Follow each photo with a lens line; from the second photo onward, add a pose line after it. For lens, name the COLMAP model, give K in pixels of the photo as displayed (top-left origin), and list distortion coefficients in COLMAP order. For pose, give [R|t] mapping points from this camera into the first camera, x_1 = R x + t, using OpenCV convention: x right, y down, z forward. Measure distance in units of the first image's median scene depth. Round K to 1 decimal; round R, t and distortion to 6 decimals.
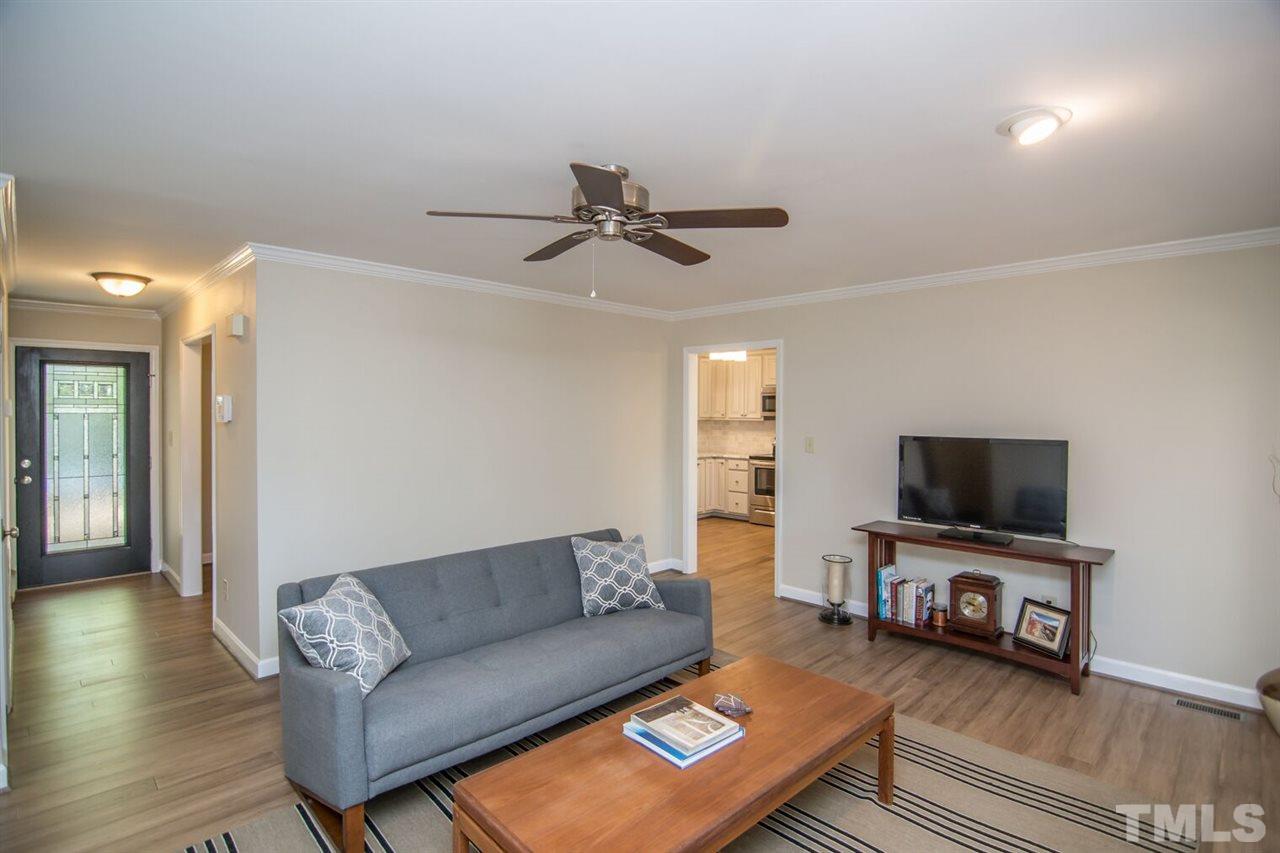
lens RADIAL K [[624.7, 0, 637.4], [0, 624.7, 432.3], [0, 0, 1]] dist [-0.003462, -0.000893]
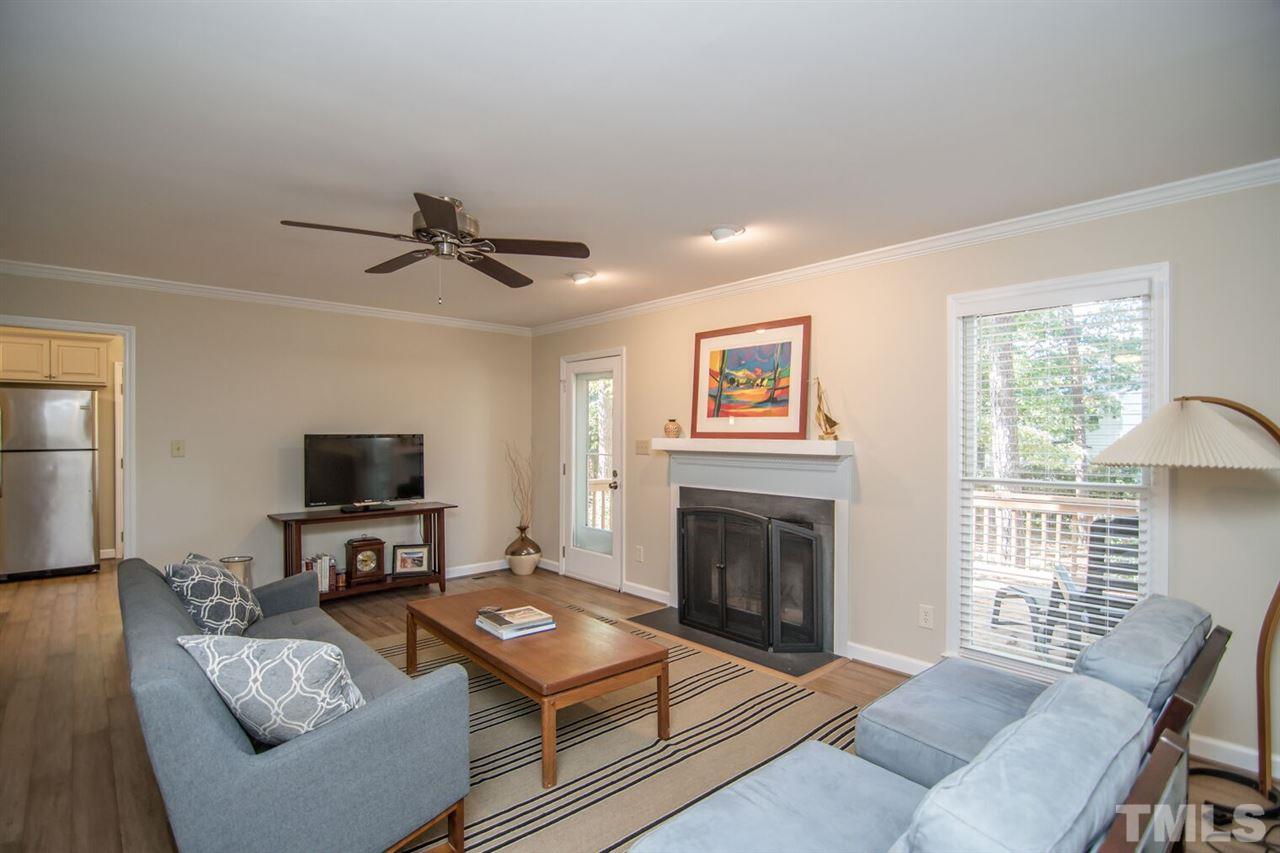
lens RADIAL K [[624.7, 0, 637.4], [0, 624.7, 432.3], [0, 0, 1]] dist [-0.003462, -0.000893]
pose [[0.057461, -0.002364, 0.998345, -0.809316], [0.030259, 0.999542, 0.000626, 0.022064], [-0.997889, 0.030173, 0.057507, 0.365961]]
